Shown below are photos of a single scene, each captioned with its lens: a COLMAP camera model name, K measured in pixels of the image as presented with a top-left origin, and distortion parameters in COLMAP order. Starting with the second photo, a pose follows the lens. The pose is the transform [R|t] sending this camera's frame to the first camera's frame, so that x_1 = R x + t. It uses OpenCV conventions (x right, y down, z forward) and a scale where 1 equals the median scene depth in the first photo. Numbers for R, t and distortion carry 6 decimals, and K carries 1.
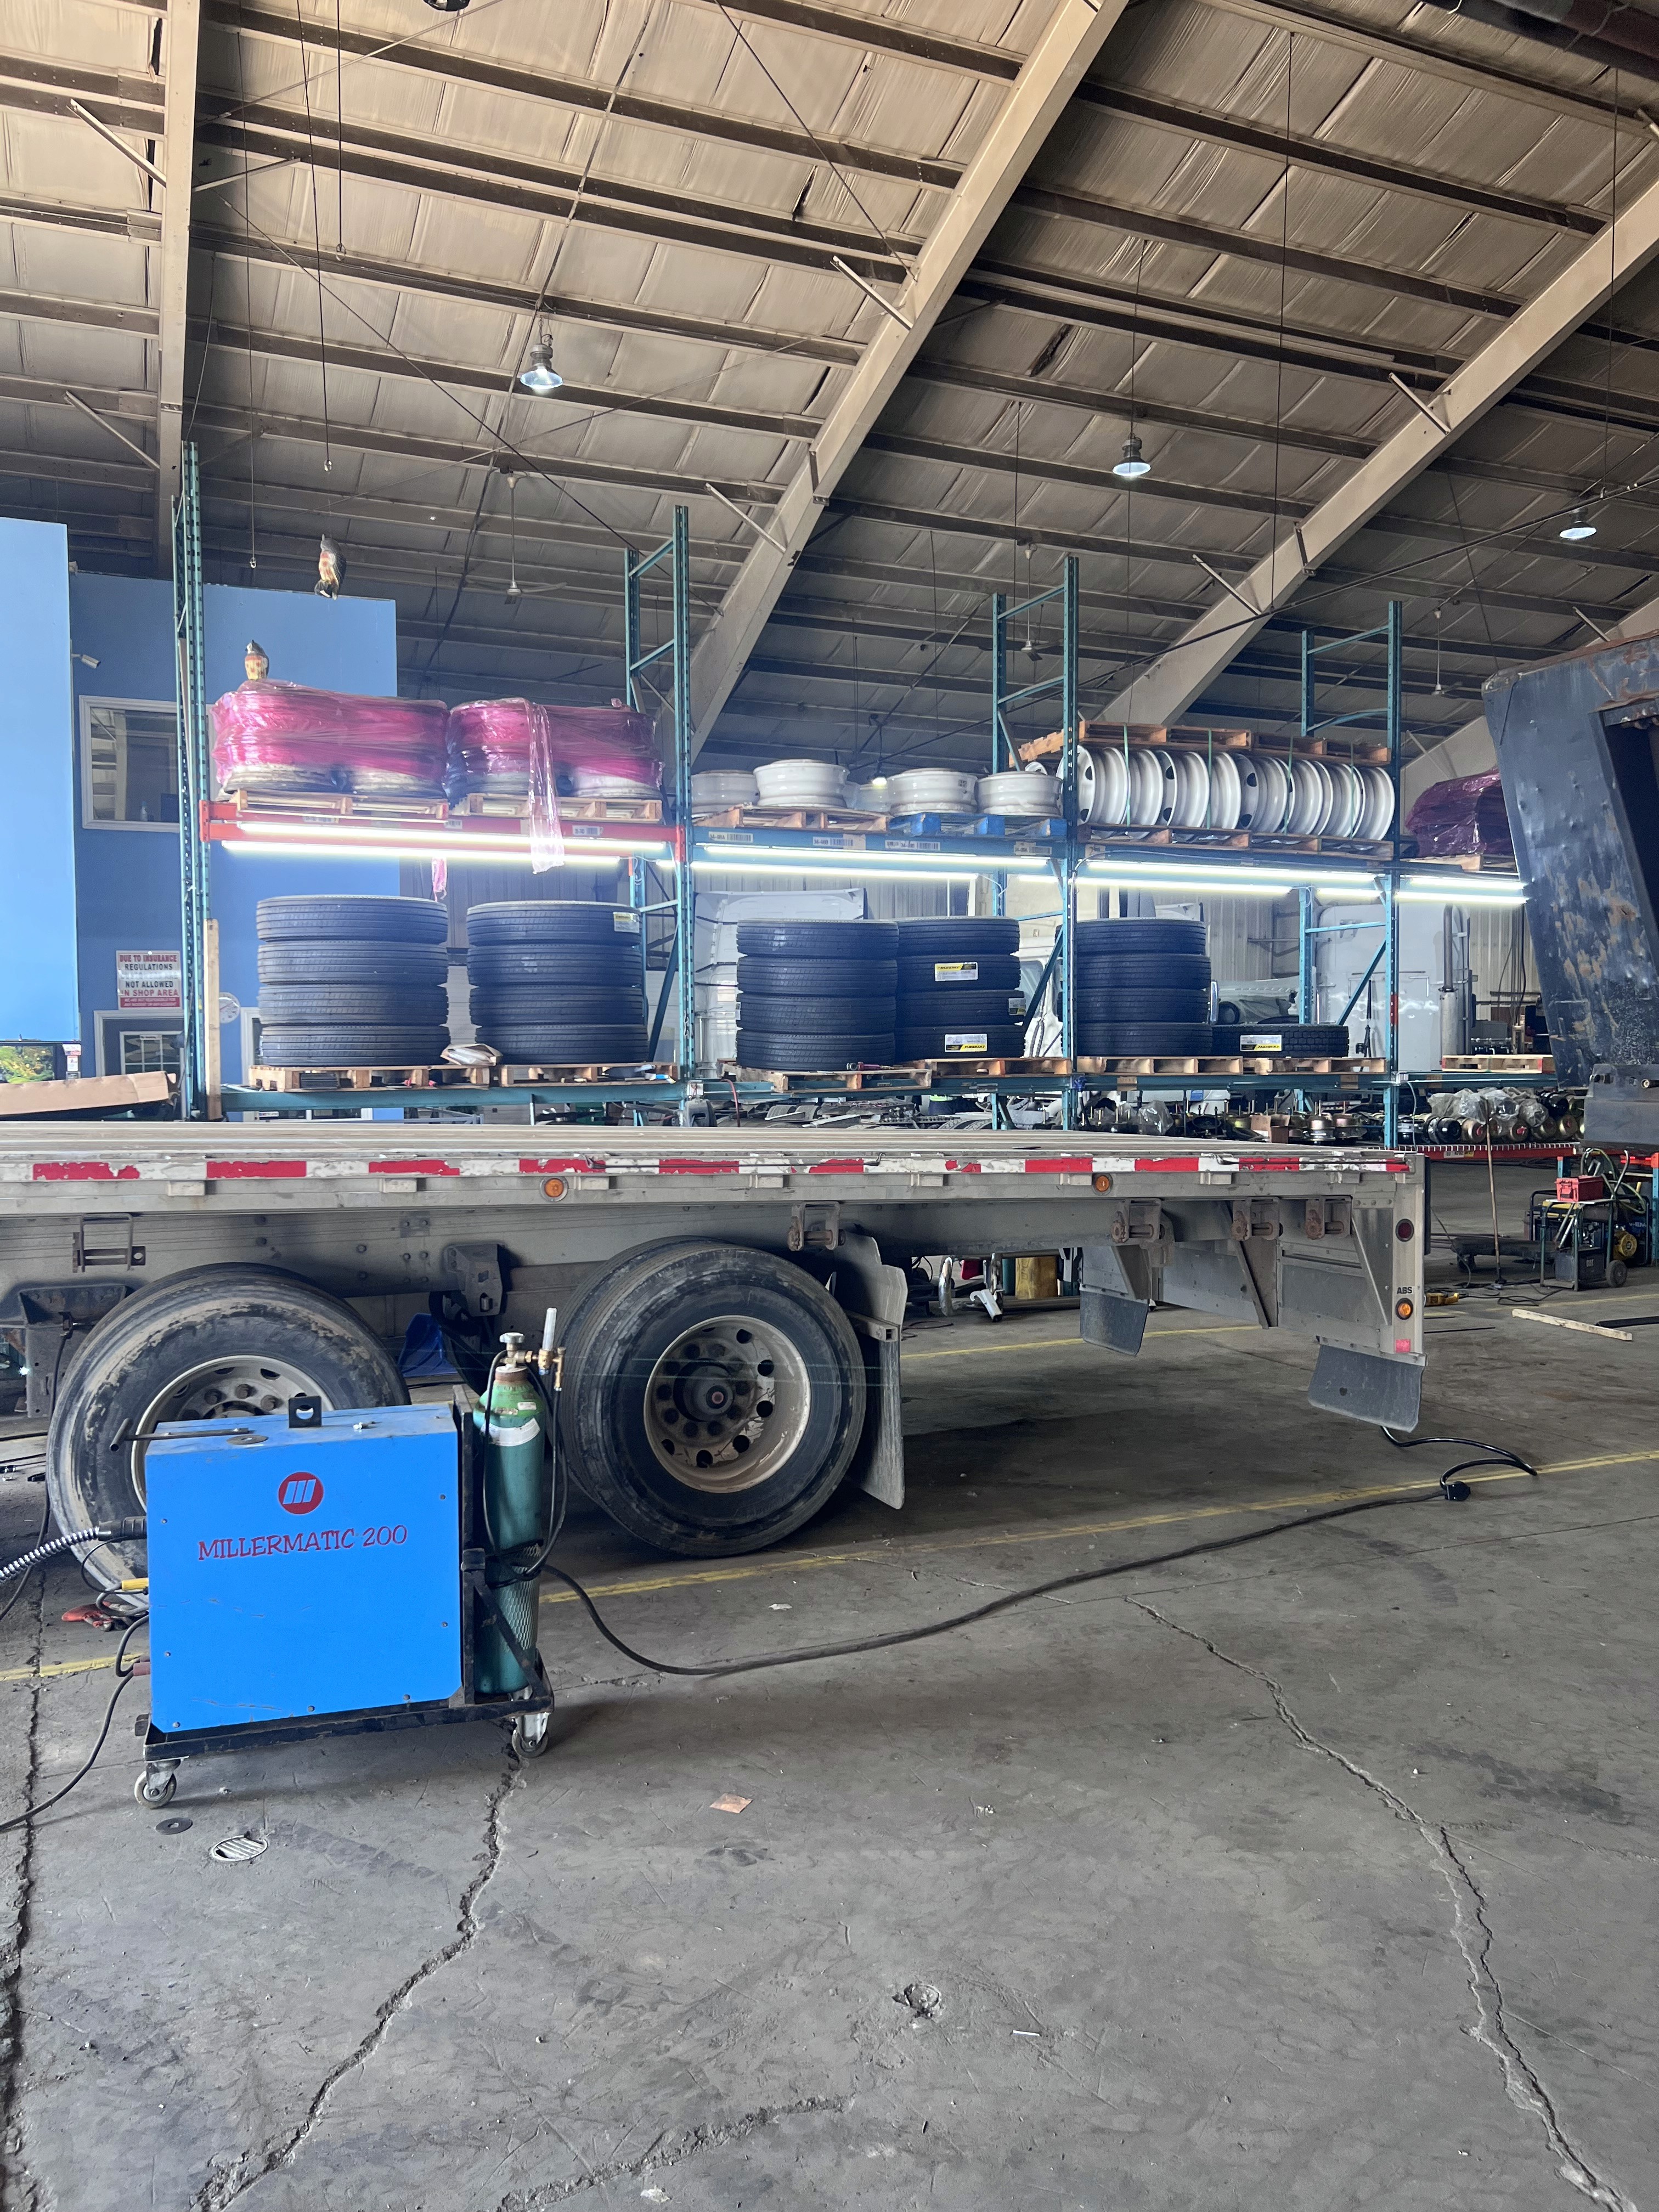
lens RADIAL K [[1635.0, 0, 829.5], [0, 1635.0, 1106.0], [0, 0, 1]] dist [0.055053, -0.055687]
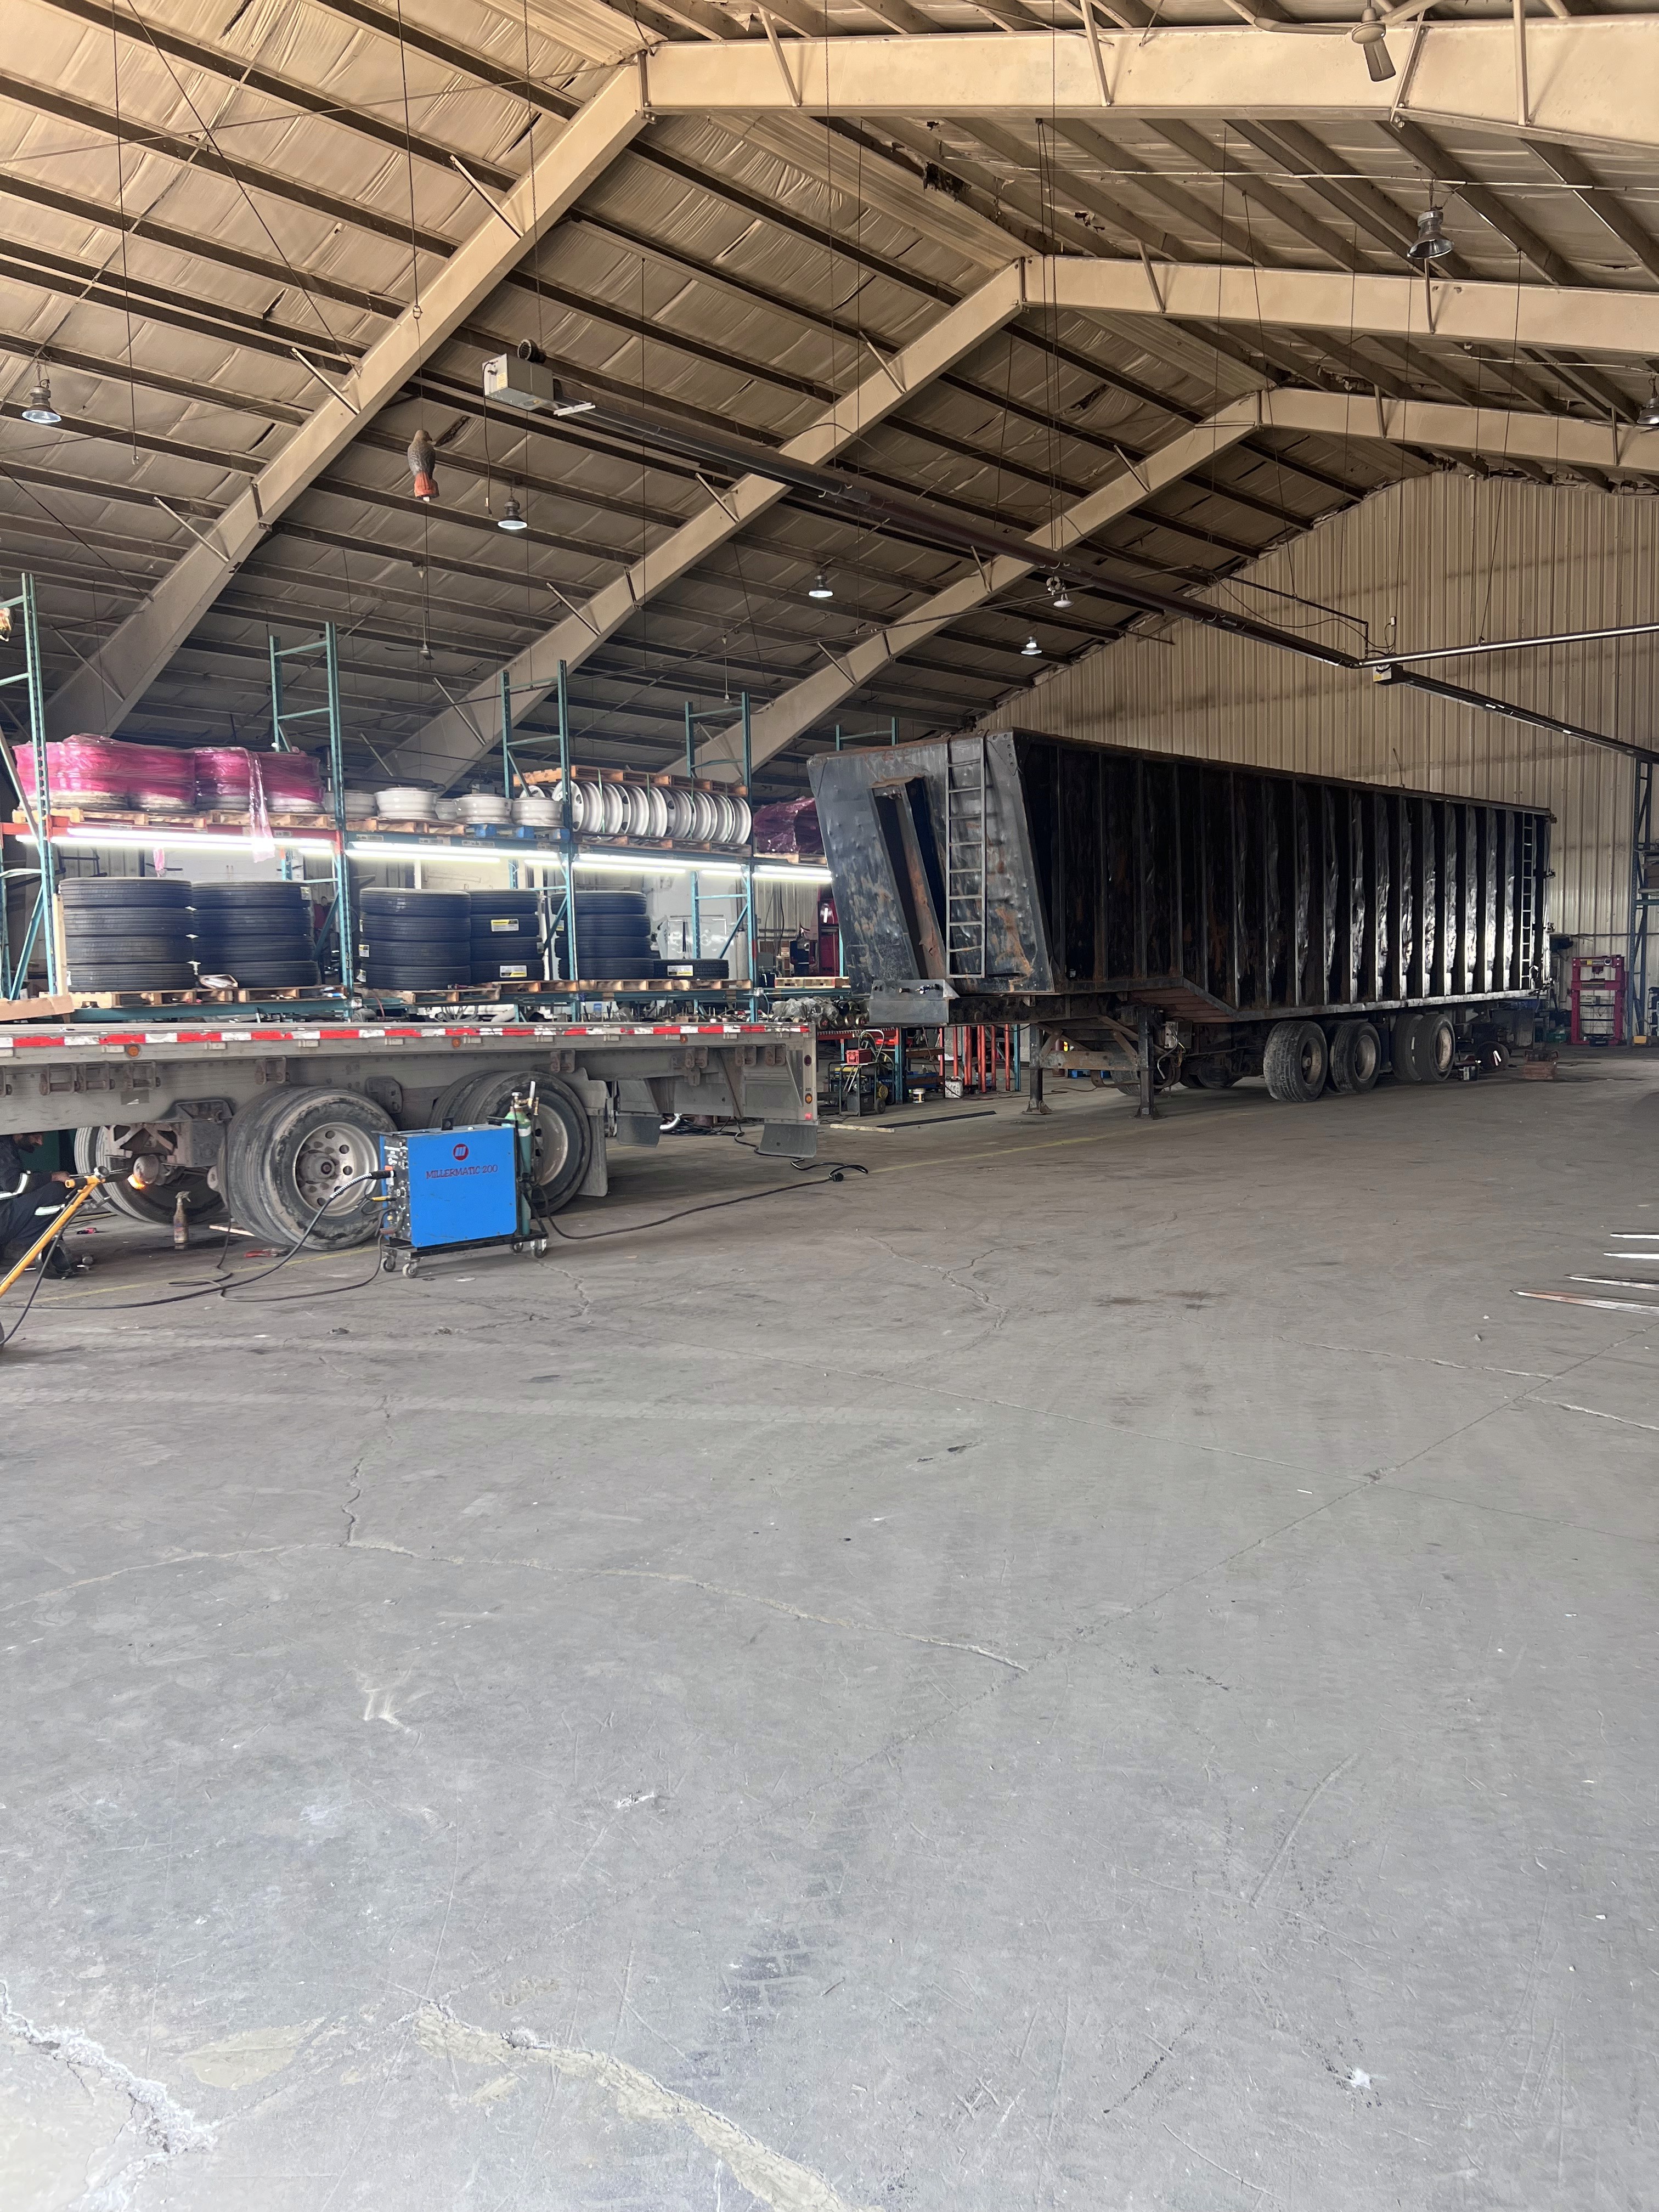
lens RADIAL K [[1729.4, 0, 829.5], [0, 1729.4, 1106.0], [0, 0, 1]] dist [-0.029346, 0.002097]
pose [[0.900401, -0.041129, 0.433113, -0.346619], [0.023981, 0.998700, 0.044985, 0.021593], [-0.434400, -0.030118, 0.900216, -0.588862]]
